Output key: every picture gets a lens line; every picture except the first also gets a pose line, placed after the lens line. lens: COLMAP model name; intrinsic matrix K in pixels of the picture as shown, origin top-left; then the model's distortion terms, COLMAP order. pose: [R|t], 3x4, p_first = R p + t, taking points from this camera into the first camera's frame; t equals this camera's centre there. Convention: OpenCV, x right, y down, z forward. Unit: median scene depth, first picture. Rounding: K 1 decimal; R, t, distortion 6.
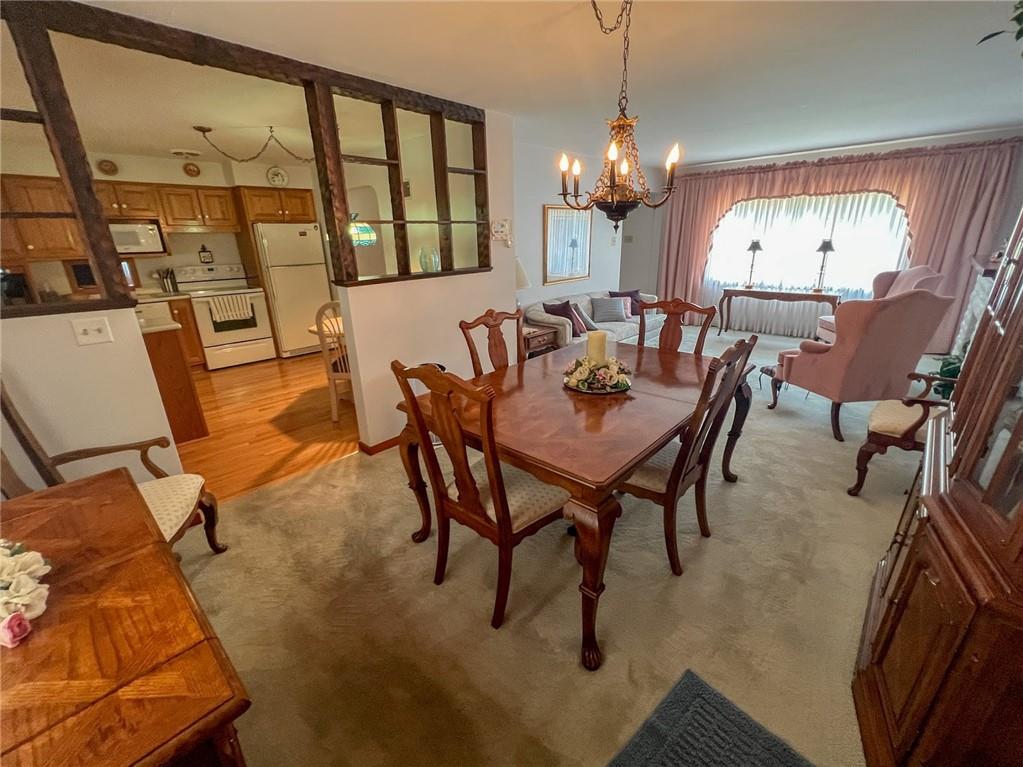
lens RADIAL K [[429.4, 0, 511.5], [0, 429.4, 383.5], [0, 0, 1]] dist [0.000616, -0.000053]
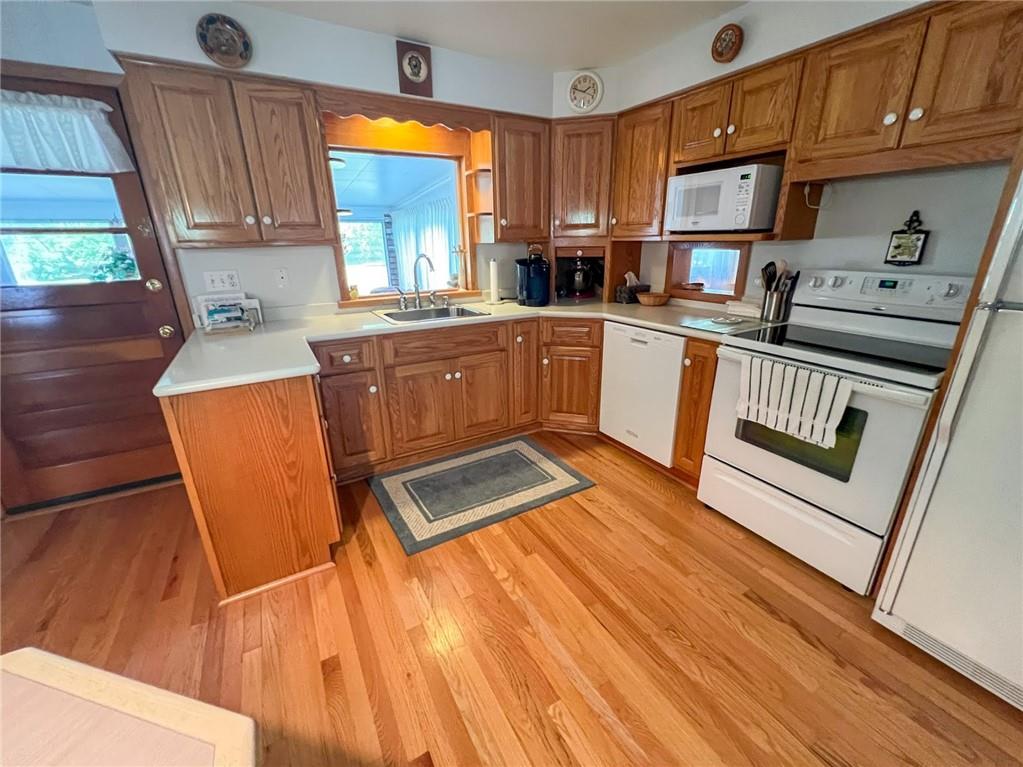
lens RADIAL K [[429.4, 0, 511.5], [0, 429.4, 383.5], [0, 0, 1]] dist [0.000616, -0.000053]
pose [[-0.287093, 0.335031, -0.897403, -0.094256], [-0.287464, 0.863528, 0.414348, -0.086138], [0.913752, 0.376927, -0.151603, 0.275132]]
